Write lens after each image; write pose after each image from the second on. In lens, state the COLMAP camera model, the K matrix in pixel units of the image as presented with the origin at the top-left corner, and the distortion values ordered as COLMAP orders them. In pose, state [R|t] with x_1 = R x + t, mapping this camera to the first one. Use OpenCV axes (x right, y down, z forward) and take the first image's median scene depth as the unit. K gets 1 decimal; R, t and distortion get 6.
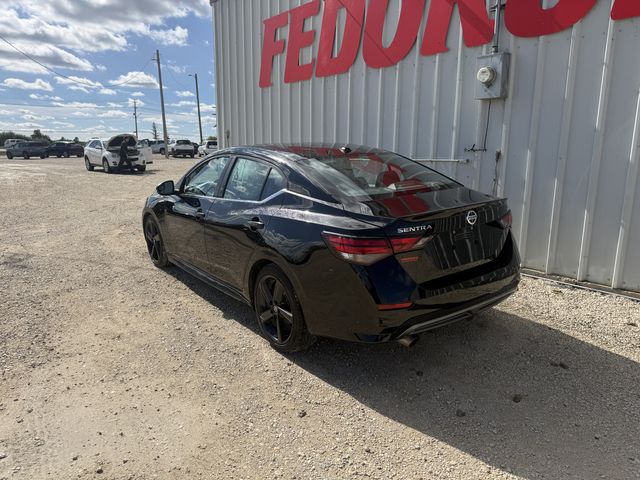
lens RADIAL K [[453.0, 0, 320.0], [0, 453.0, 240.0], [0, 0, 1]] dist [0.005387, -0.011206]
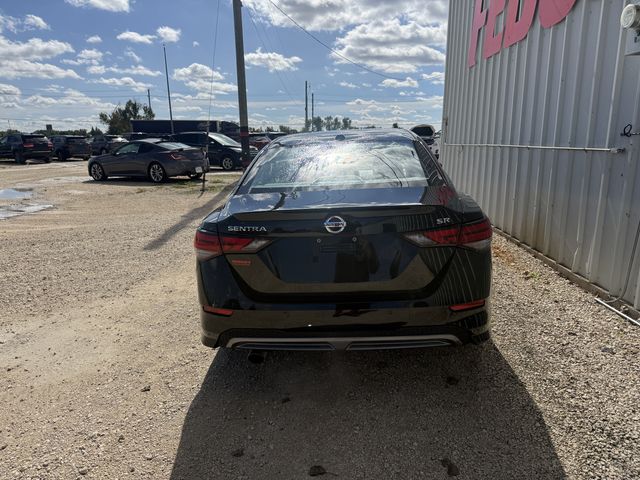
lens RADIAL K [[453.0, 0, 320.0], [0, 453.0, 240.0], [0, 0, 1]] dist [0.005387, -0.011206]
pose [[0.753272, 0.131707, -0.644387, 0.809537], [-0.116990, 0.990952, 0.065783, -0.070407], [0.647221, 0.025835, 0.761865, 0.400375]]
